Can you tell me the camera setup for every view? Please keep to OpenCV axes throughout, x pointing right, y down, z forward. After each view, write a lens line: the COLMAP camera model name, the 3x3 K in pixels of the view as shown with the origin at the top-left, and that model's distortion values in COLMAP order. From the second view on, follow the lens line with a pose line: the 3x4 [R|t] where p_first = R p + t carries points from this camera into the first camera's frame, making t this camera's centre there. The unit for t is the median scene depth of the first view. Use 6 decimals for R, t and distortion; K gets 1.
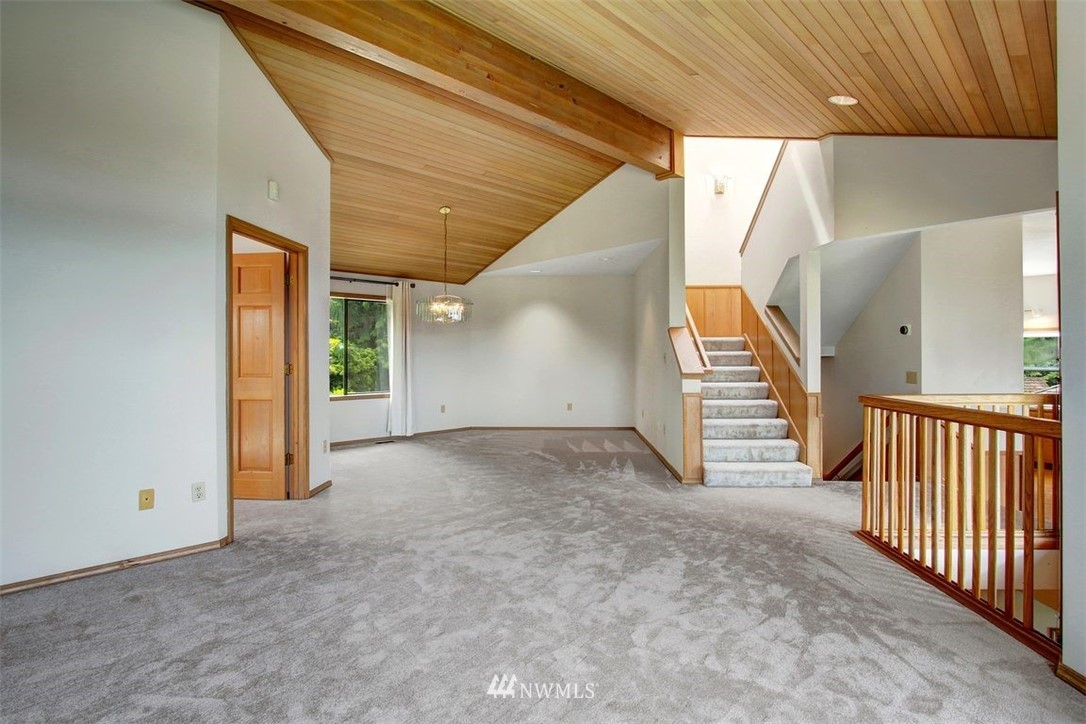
lens RADIAL K [[516.6, 0, 540.8], [0, 516.6, 358.2], [0, 0, 1]] dist [-0.022151, 0.000057]
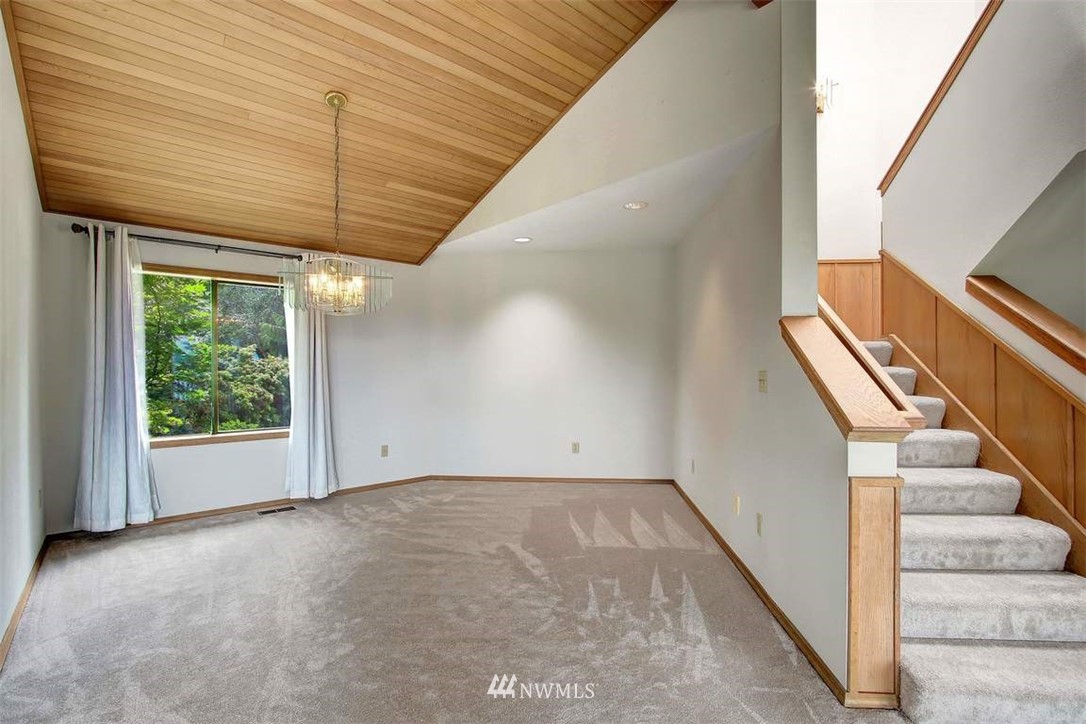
lens RADIAL K [[512.1, 0, 540.8], [0, 512.1, 365.8], [0, 0, 1]] dist [-0.000589, -0.000191]
pose [[0.999608, 0.003237, -0.027824, 0.037834], [-0.003391, 0.999979, -0.005506, -0.010528], [0.027805, 0.005598, 0.999598, 0.443888]]
